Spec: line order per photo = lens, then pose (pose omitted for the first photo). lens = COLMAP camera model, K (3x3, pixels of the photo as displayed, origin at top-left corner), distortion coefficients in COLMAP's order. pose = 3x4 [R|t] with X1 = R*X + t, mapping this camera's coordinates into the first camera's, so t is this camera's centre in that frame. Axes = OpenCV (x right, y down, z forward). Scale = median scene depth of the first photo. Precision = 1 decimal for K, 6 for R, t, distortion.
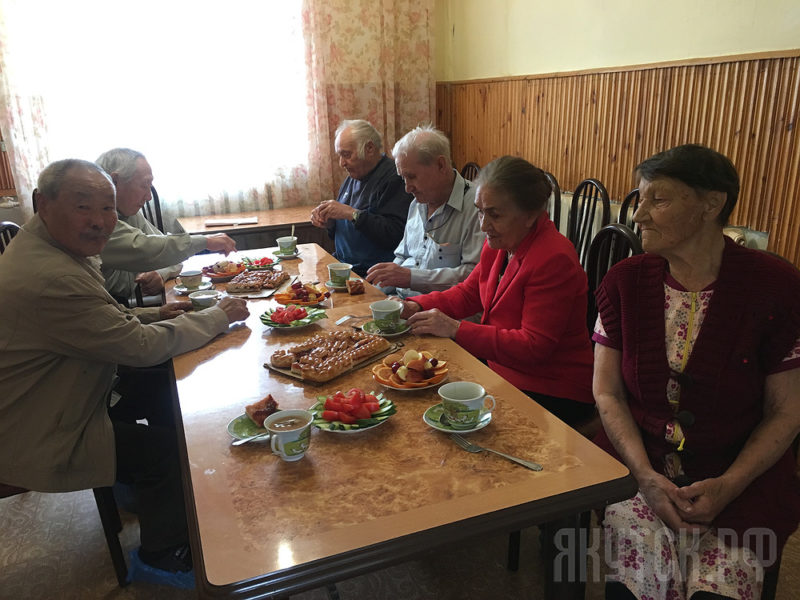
lens RADIAL K [[668.7, 0, 400.0], [0, 668.7, 300.0], [0, 0, 1]] dist [0.039748, -0.000988]
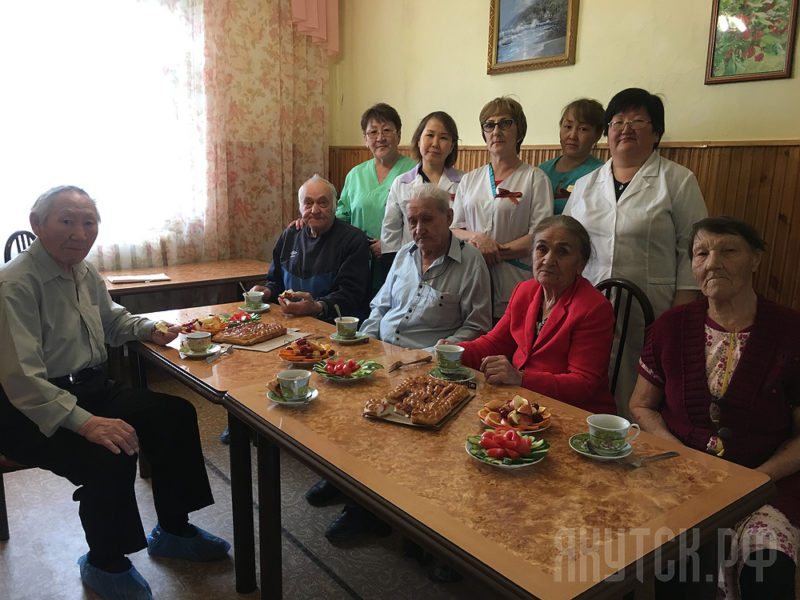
lens RADIAL K [[668.7, 0, 400.0], [0, 668.7, 300.0], [0, 0, 1]] dist [0.039748, -0.000988]
pose [[0.951162, -0.009958, 0.308532, -0.173996], [0.036928, 0.995973, -0.081698, 0.003064], [-0.306476, 0.089101, 0.947699, 0.000977]]
